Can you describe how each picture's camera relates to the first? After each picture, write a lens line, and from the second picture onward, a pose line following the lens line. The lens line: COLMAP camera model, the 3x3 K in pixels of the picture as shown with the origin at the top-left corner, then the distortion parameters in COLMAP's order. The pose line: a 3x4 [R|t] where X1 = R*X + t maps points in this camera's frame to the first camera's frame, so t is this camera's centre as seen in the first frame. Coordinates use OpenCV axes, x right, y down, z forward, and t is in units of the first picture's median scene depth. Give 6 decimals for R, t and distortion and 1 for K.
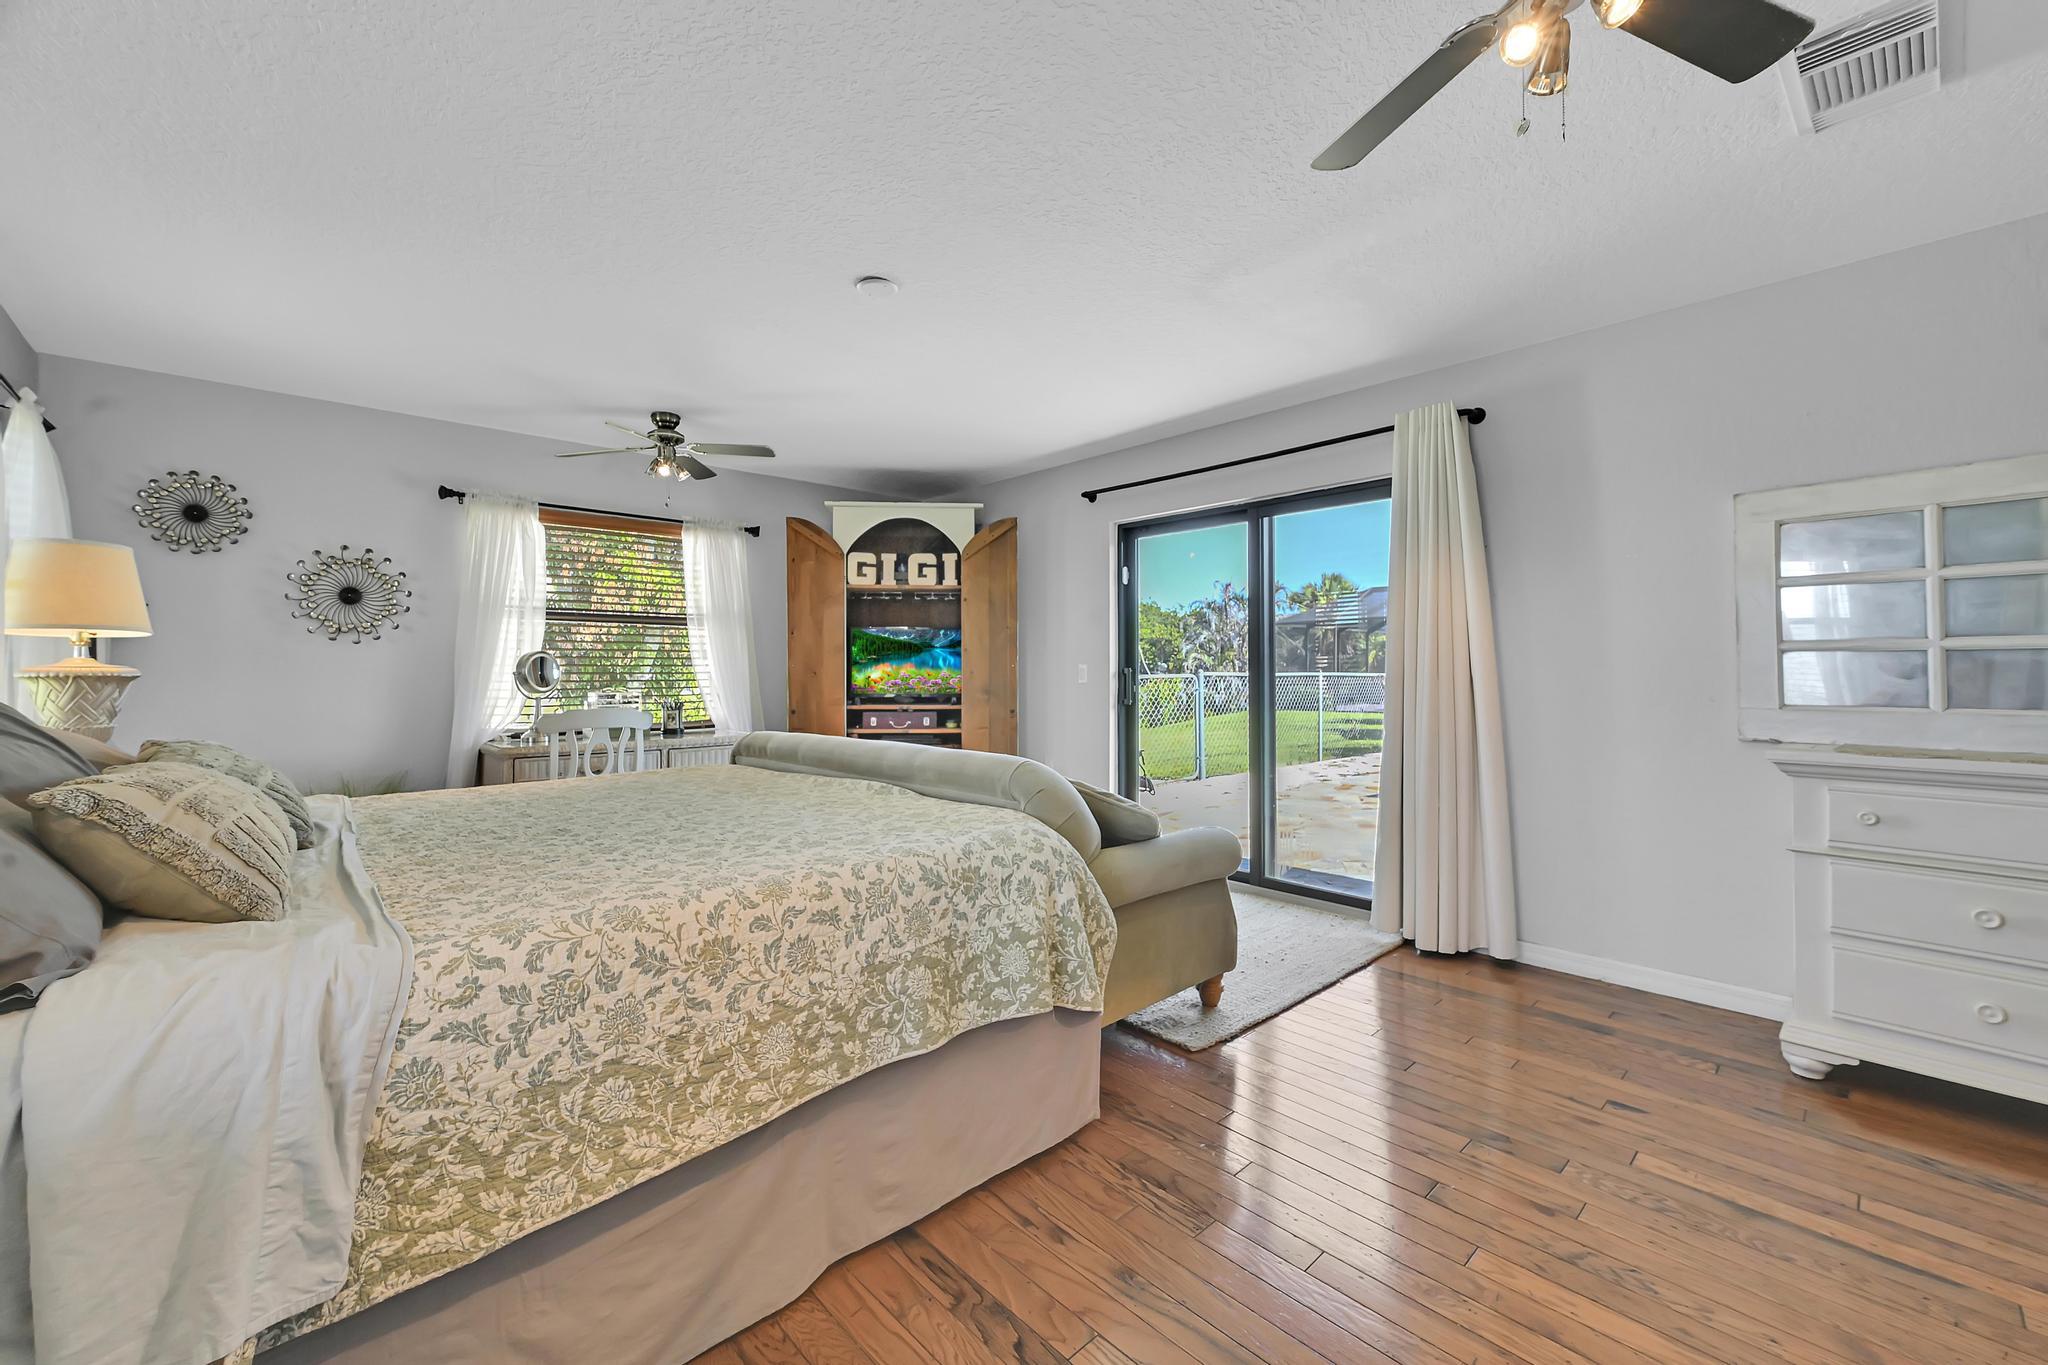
lens RADIAL K [[821.9, 0, 1028.5], [0, 821.9, 675.4], [0, 0, 1]] dist [0.000356, -0.000007]
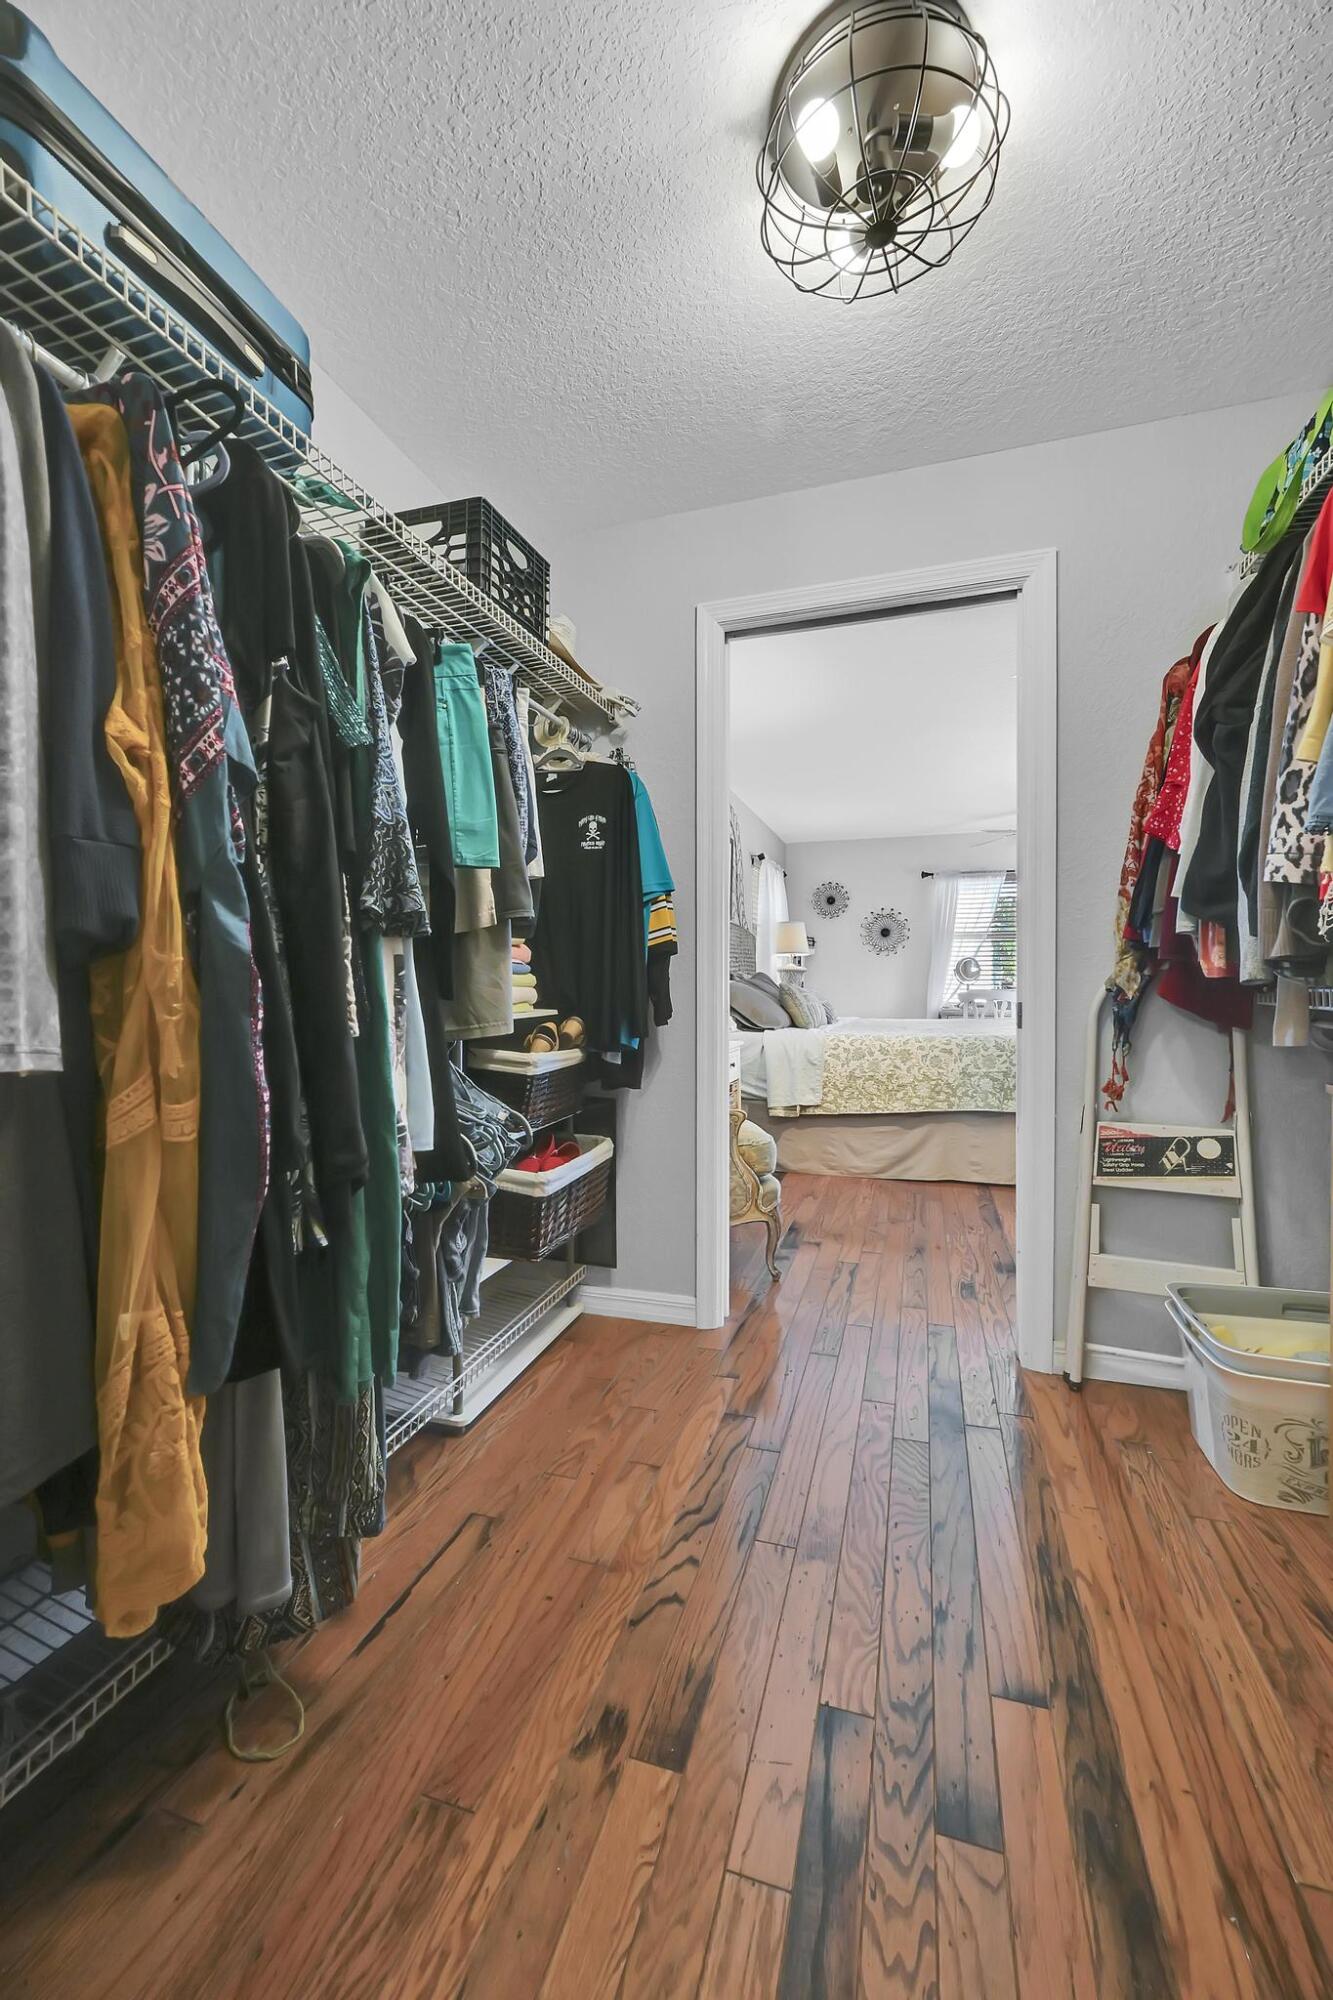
lens RADIAL K [[802.6, 0, 667.6], [0, 802.6, 992.6], [0, 0, 1]] dist [0.000356, -0.000007]
pose [[0.494595, 0.011947, -0.869041, 1.618135], [0.001346, 0.999894, 0.014512, 0.055760], [0.869122, -0.008348, 0.494527, -1.140076]]
